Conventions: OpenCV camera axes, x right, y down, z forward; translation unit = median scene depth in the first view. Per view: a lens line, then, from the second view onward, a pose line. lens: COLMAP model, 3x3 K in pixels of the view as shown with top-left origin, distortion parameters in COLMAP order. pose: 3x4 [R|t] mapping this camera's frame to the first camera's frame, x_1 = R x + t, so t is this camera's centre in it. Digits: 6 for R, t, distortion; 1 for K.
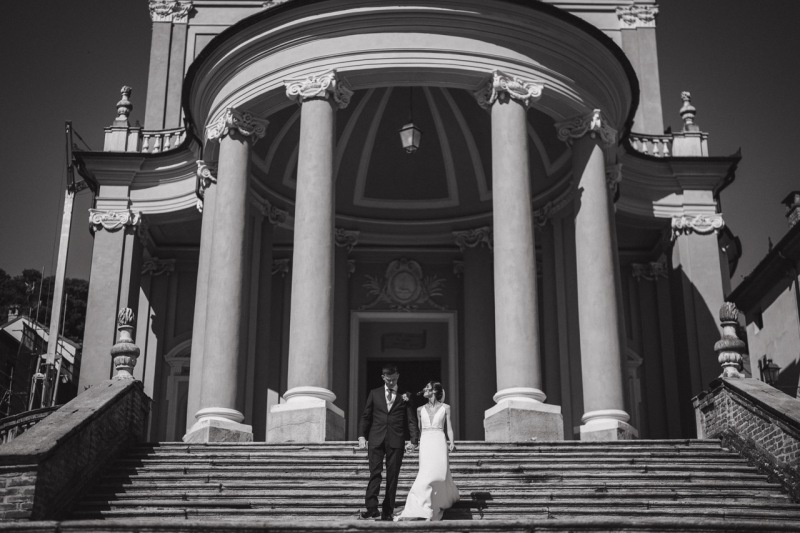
lens RADIAL K [[1145.1, 0, 395.0], [0, 1145.1, 278.3], [0, 0, 1]] dist [-0.111703, 0.960783]
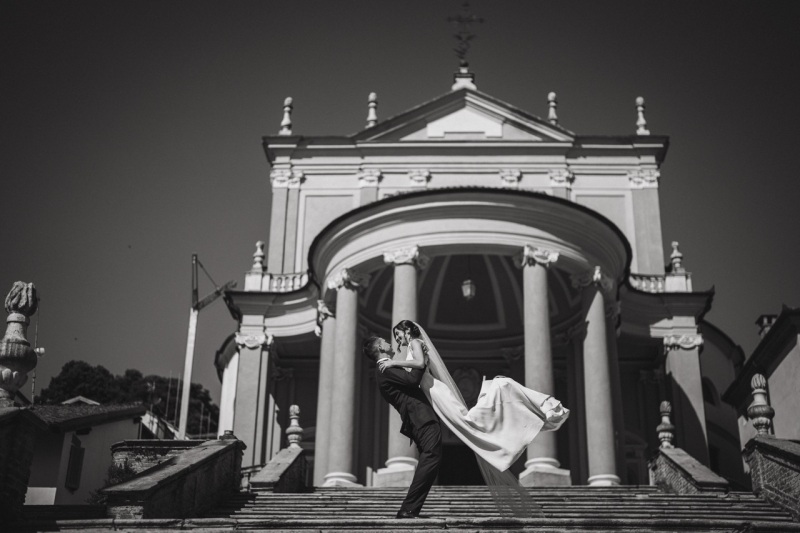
lens RADIAL K [[1145.1, 0, 395.0], [0, 1145.1, 278.3], [0, 0, 1]] dist [-0.111703, 0.960783]
pose [[0.998527, -0.006495, -0.053865, -0.001498], [0.001980, 0.996510, -0.083454, -0.010802], [0.054219, 0.083224, 0.995055, -0.368018]]
